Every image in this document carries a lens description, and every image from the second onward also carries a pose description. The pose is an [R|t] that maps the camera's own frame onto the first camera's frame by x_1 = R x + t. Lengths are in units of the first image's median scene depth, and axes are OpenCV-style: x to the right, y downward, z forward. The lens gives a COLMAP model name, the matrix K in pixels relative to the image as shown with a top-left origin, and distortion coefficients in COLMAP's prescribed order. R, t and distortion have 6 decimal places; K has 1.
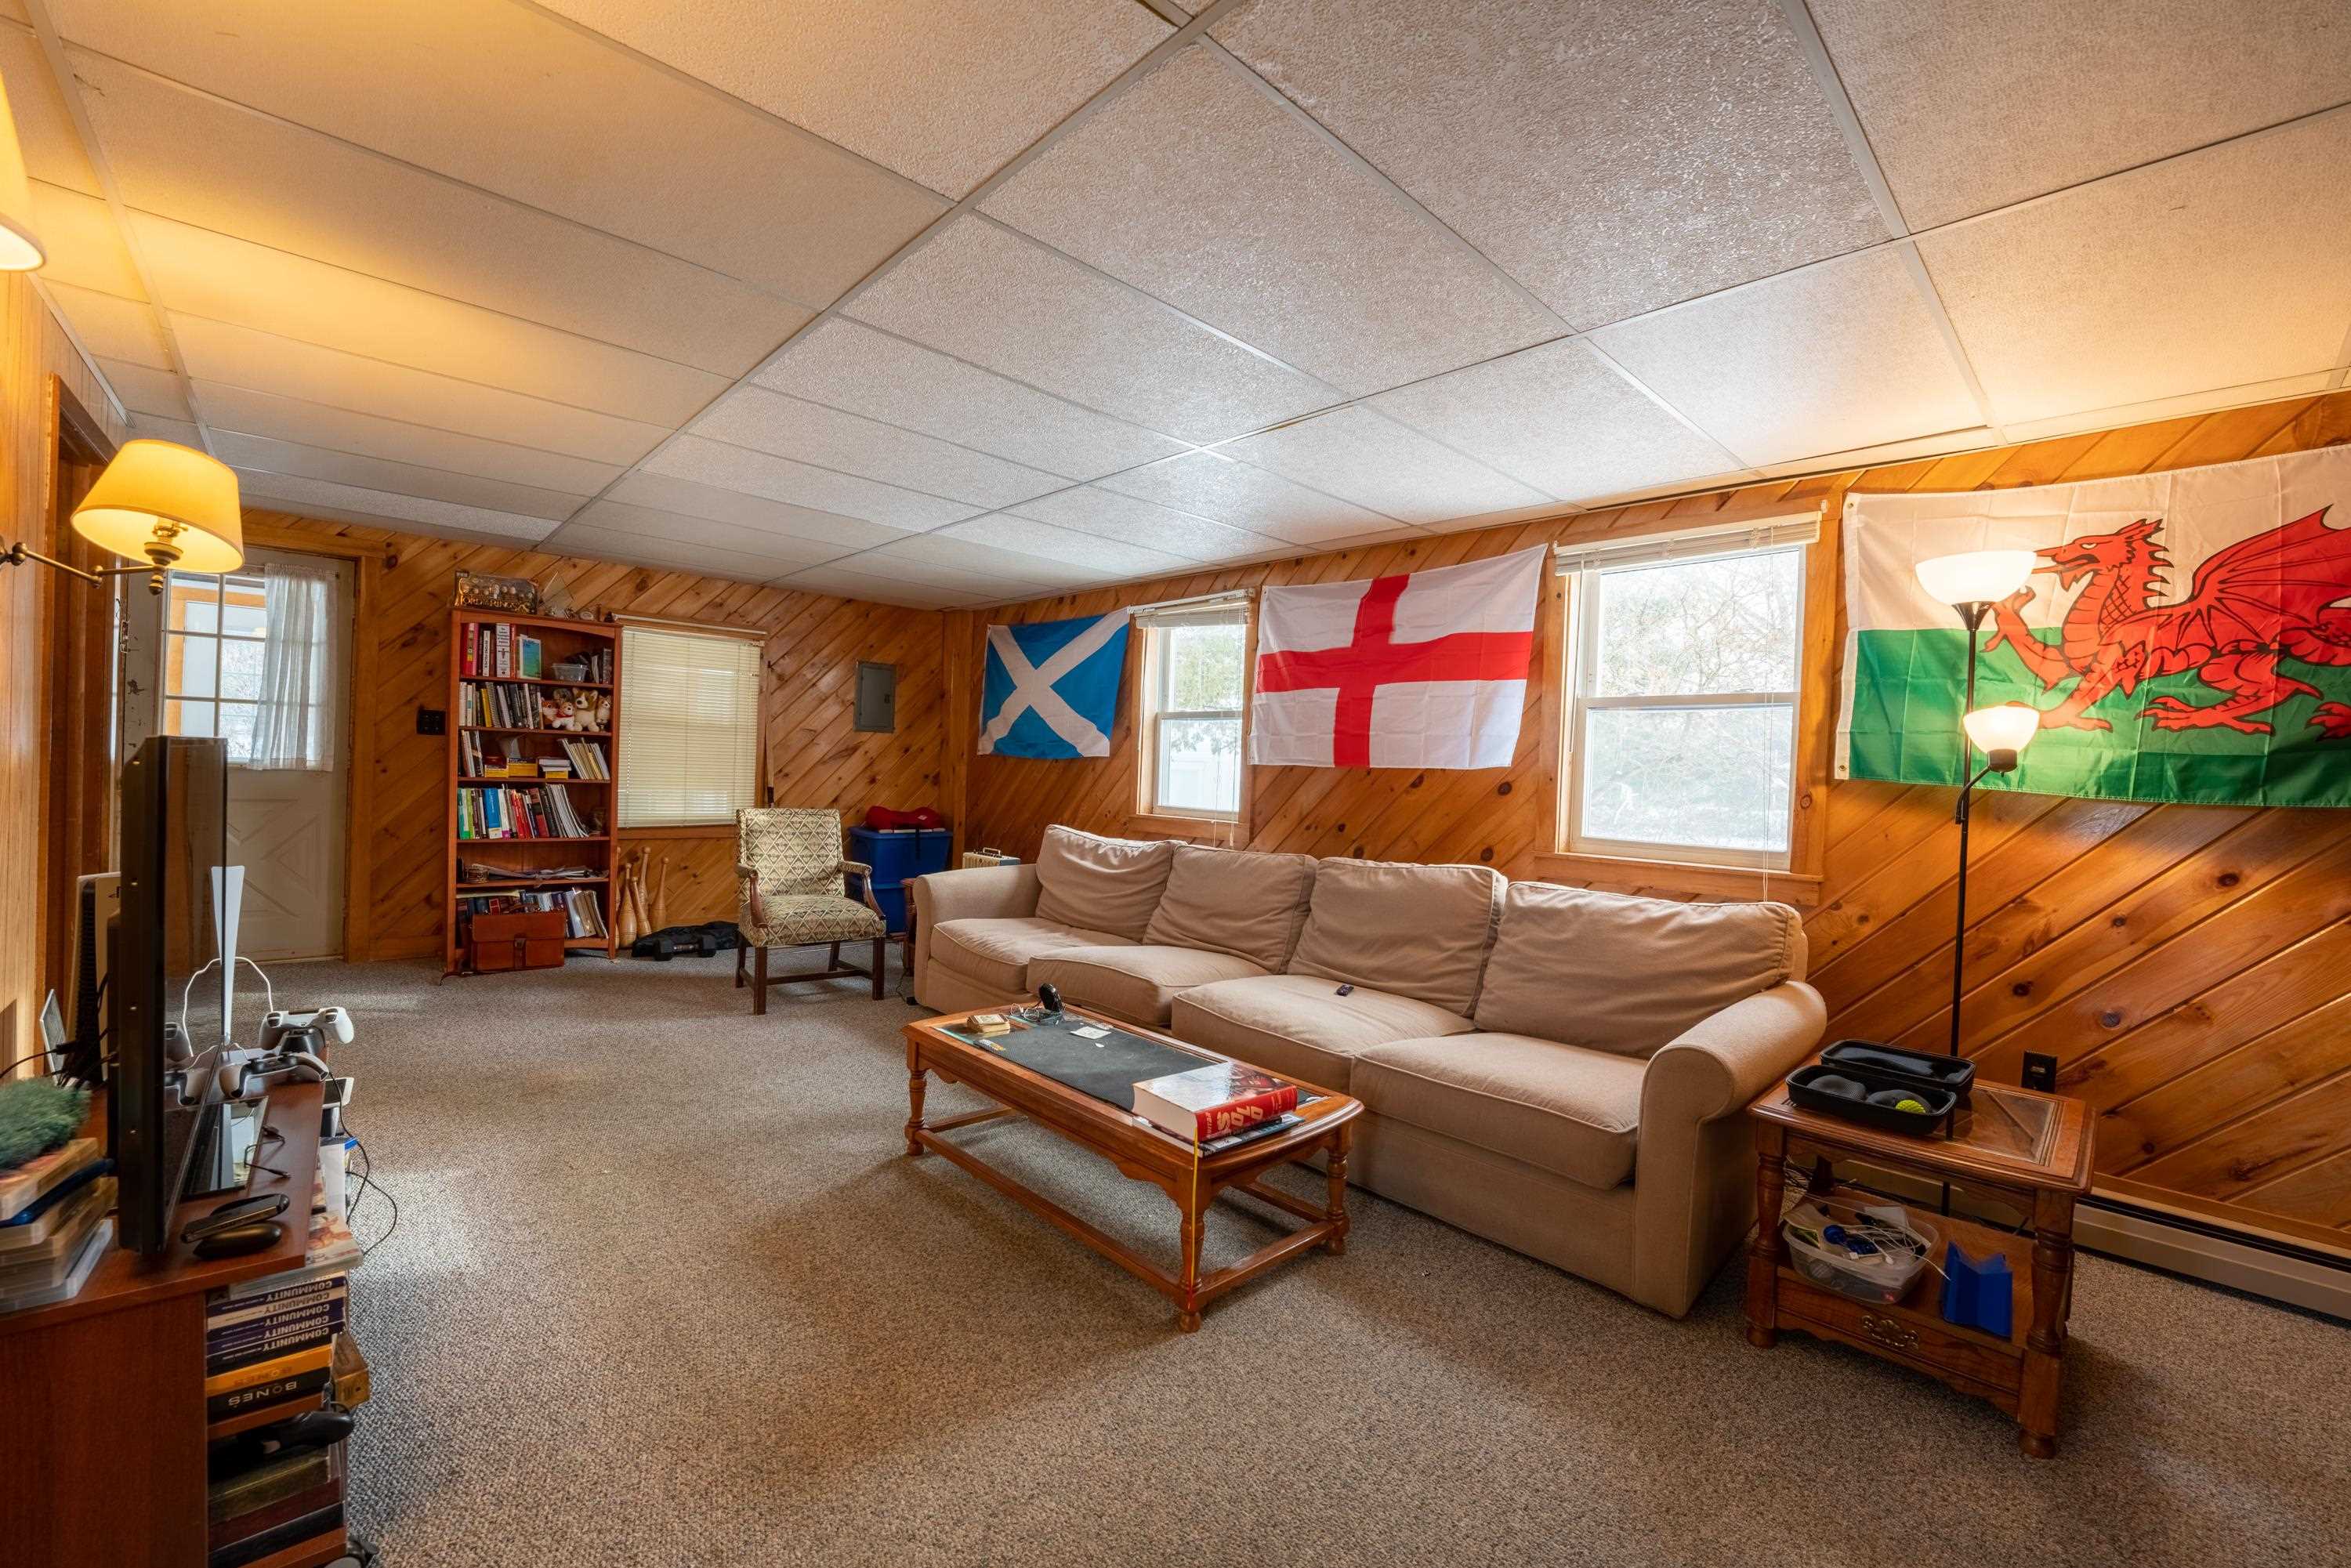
lens RADIAL K [[977.9, 0, 1175.5], [0, 977.9, 784.0], [0, 0, 1]] dist [-0.037387, 0.008077]
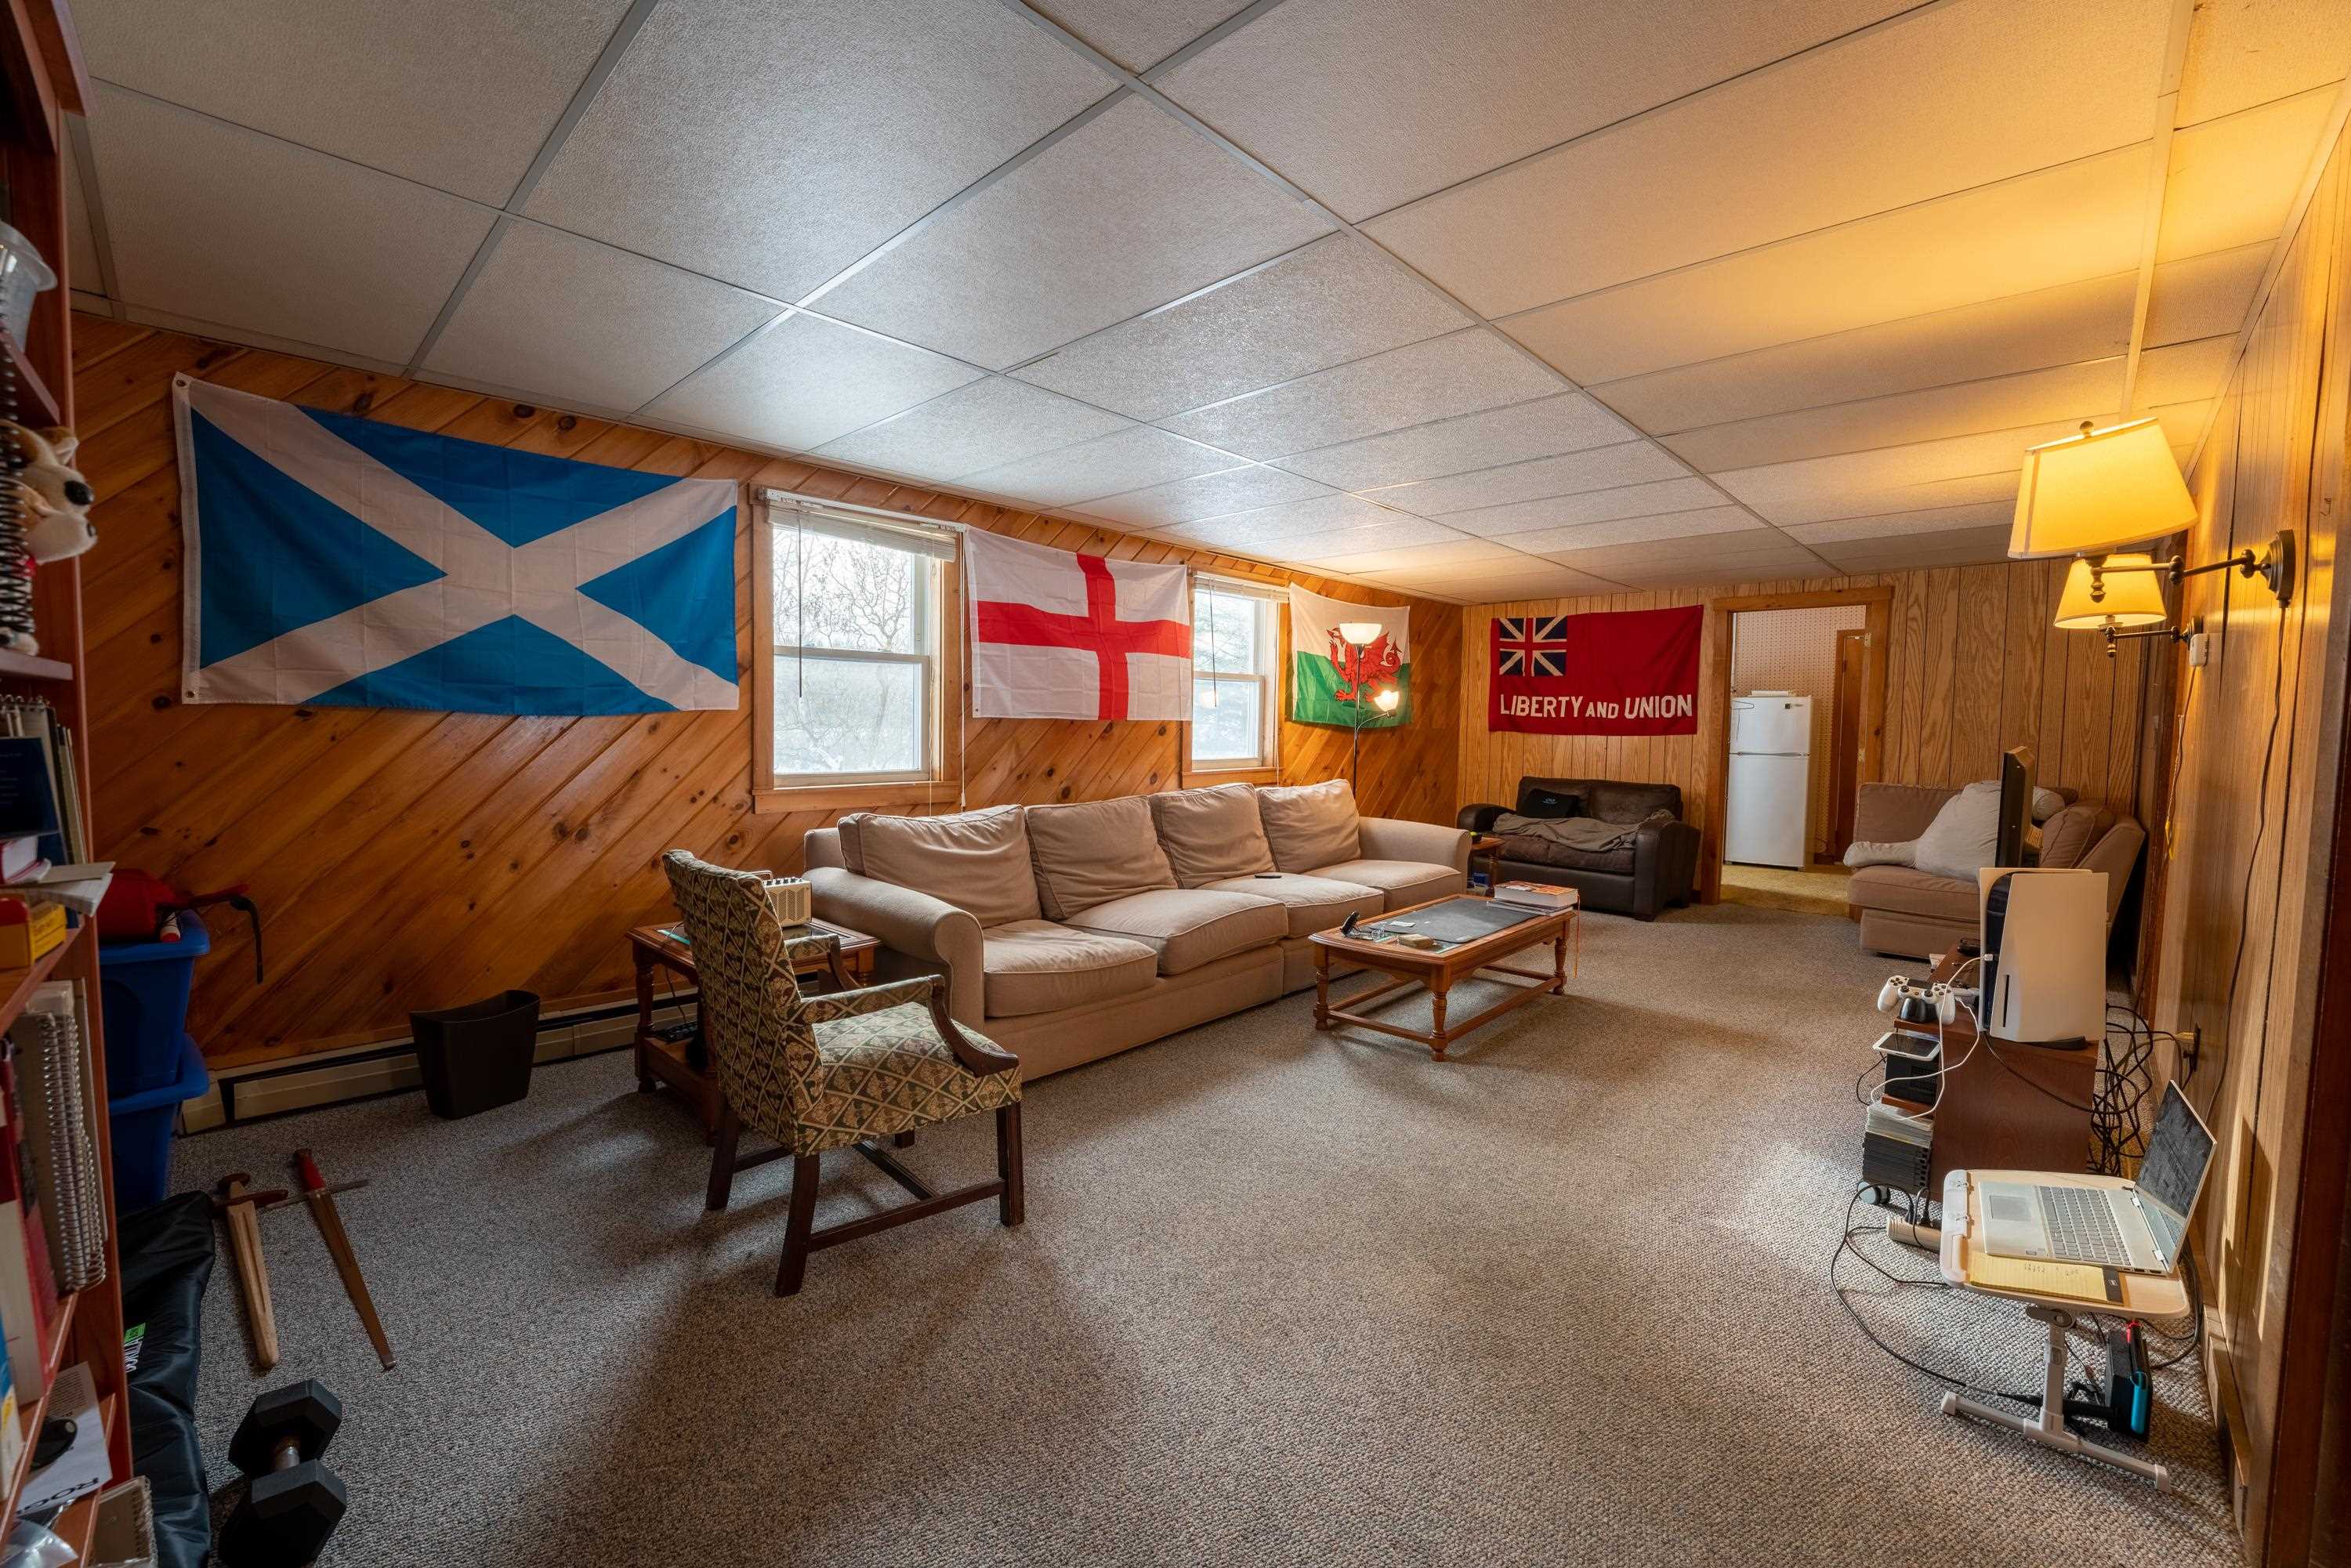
lens RADIAL K [[977.9, 0, 1175.5], [0, 977.9, 784.0], [0, 0, 1]] dist [-0.037387, 0.008077]
pose [[-0.083772, -0.102801, 0.991168, -0.955194], [-0.002311, 0.994682, 0.102970, -0.058519], [-0.996482, 0.006335, -0.083564, 0.967572]]
